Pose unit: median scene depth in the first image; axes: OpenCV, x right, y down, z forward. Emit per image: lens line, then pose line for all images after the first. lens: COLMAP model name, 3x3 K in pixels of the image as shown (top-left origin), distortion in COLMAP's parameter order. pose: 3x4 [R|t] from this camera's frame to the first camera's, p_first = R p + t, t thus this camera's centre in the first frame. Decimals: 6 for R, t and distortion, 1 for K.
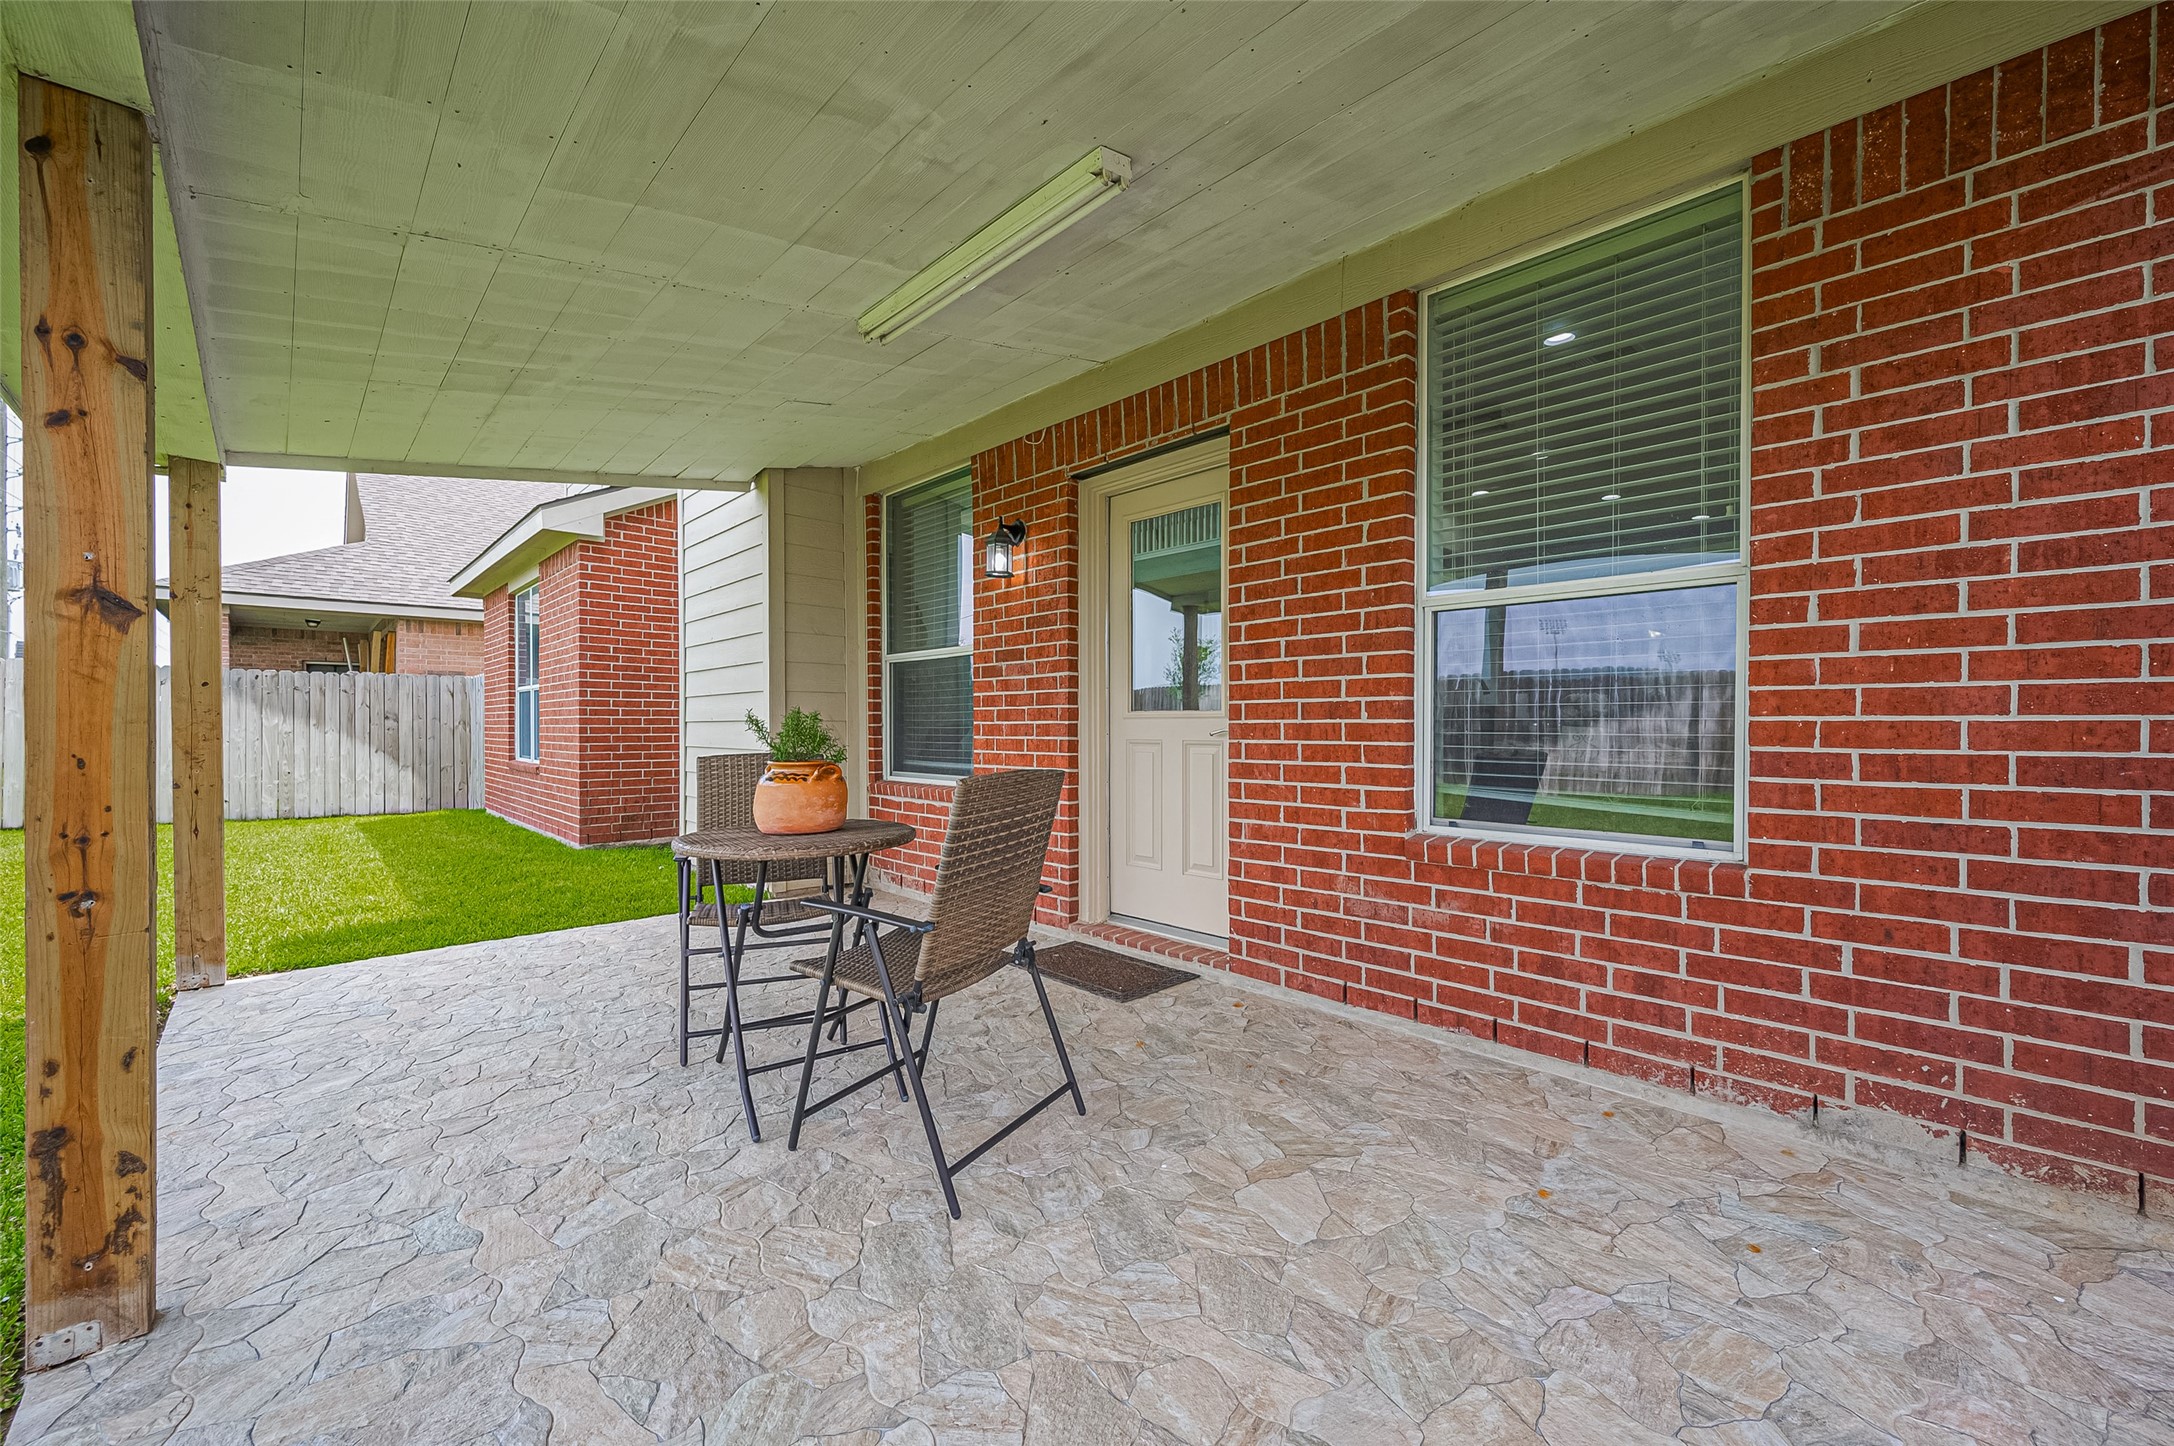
lens RADIAL K [[864.5, 0, 1081.2], [0, 864.5, 722.2], [0, 0, 1]] dist [-0.002317, 0.000122]
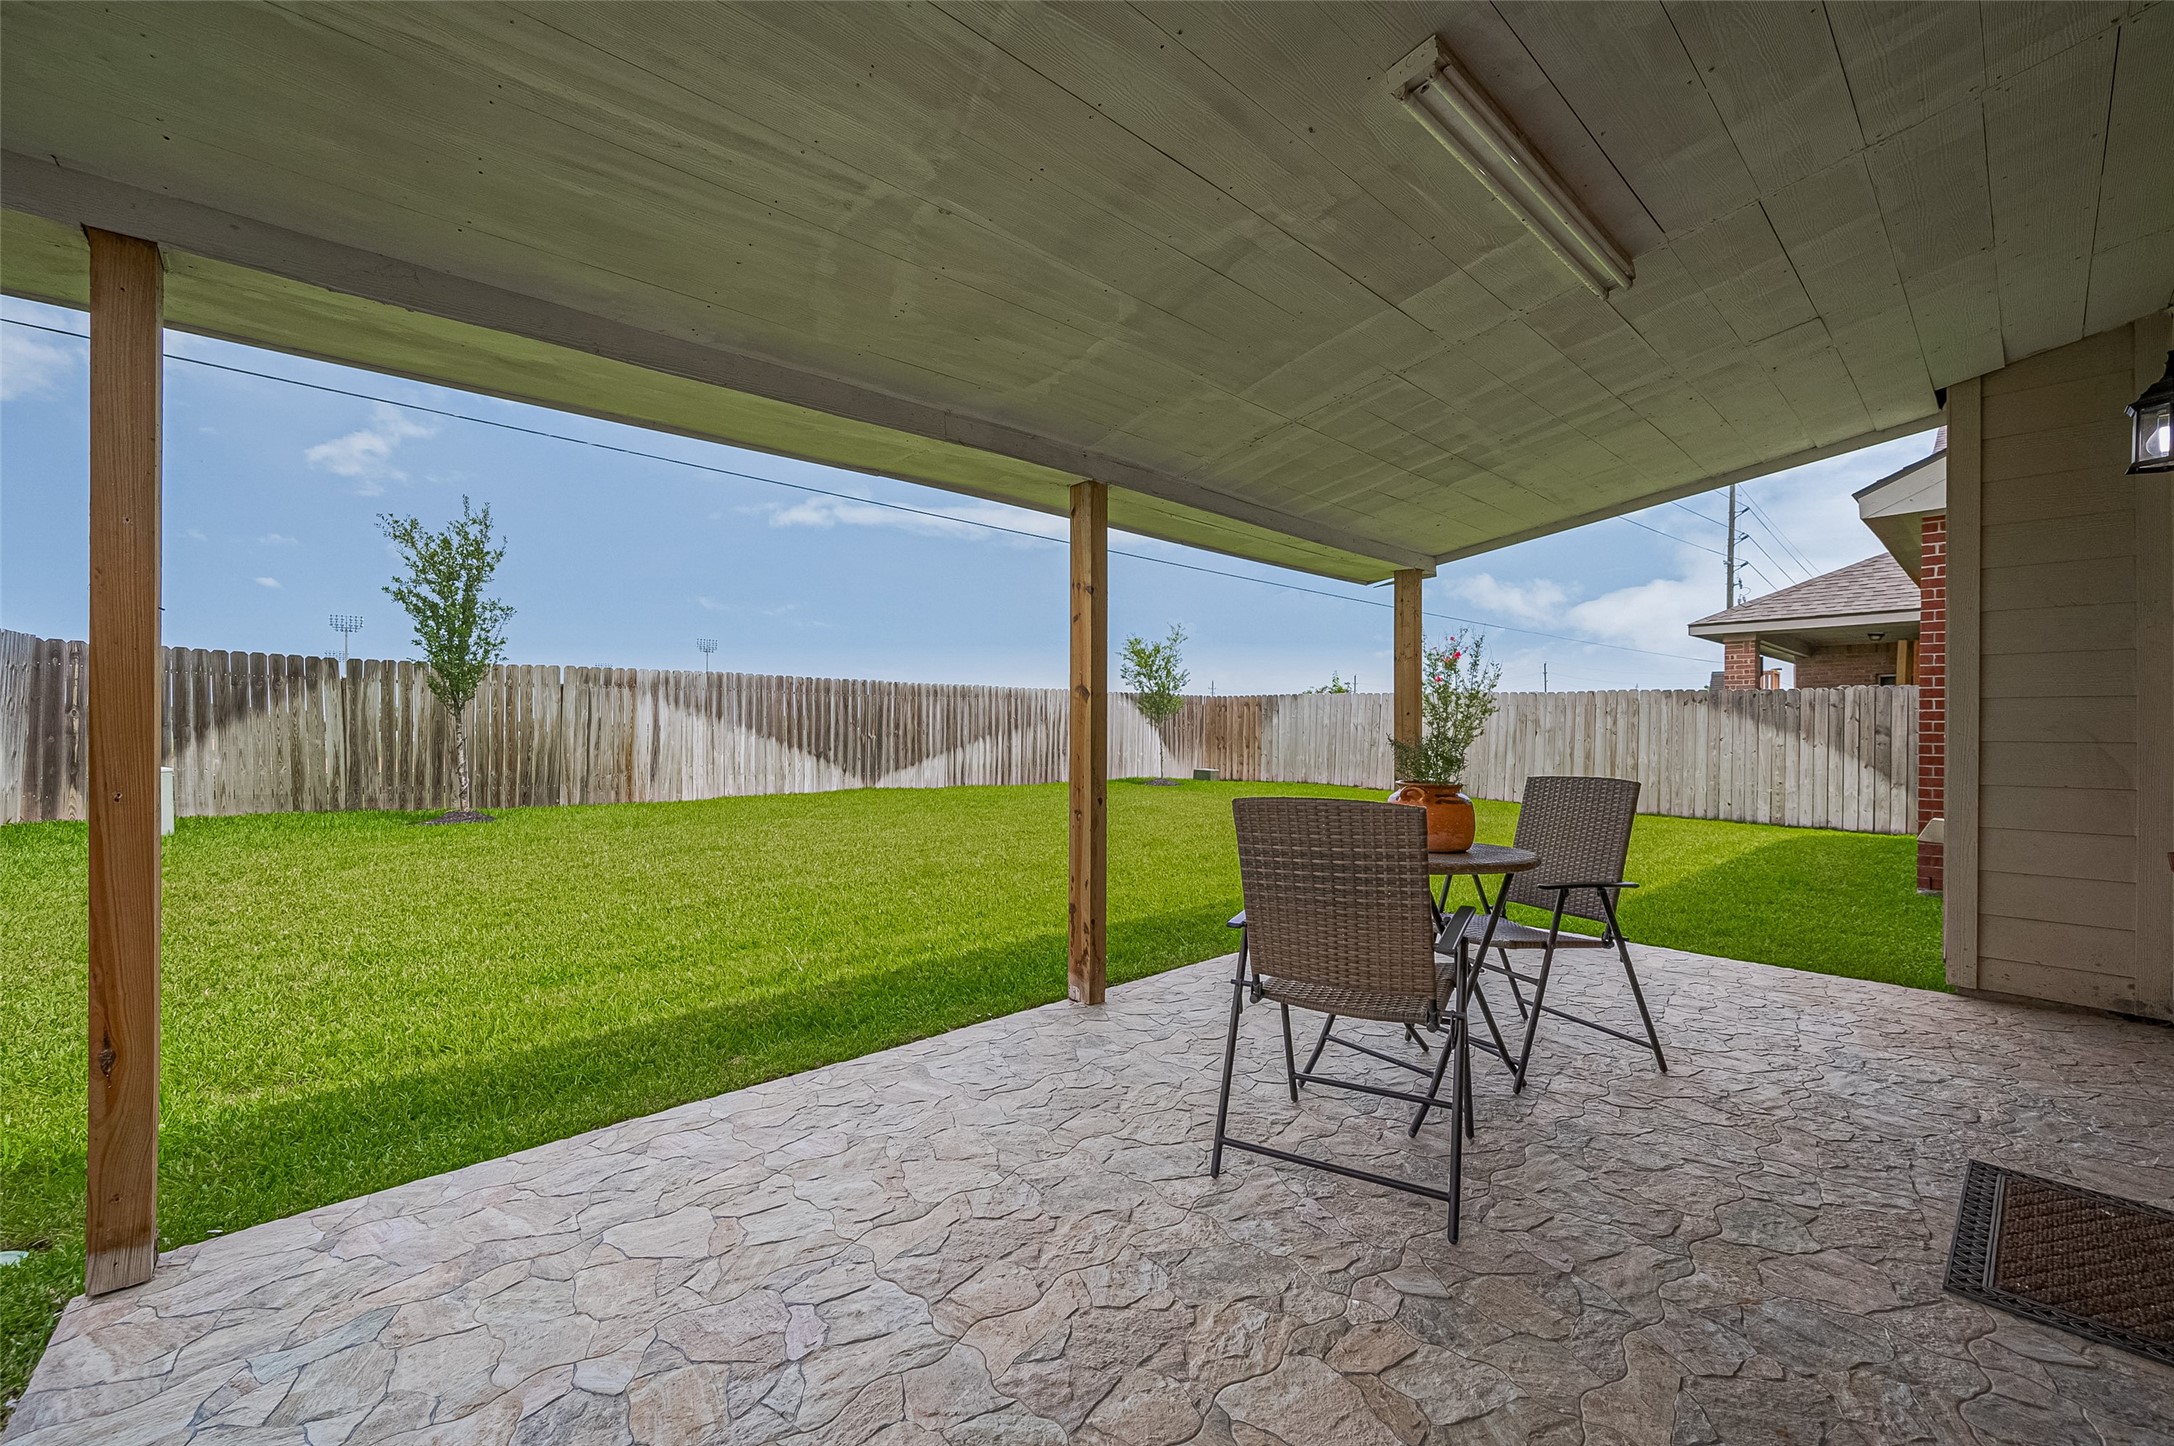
lens RADIAL K [[864.5, 0, 1082.2], [0, 864.5, 731.9], [0, 0, 1]] dist [-0.002317, 0.000122]
pose [[-0.024716, 0.001610, -0.999693, 0.183457], [-0.002794, 0.999995, 0.001680, -0.004474], [0.999691, 0.002835, -0.024712, 0.152906]]
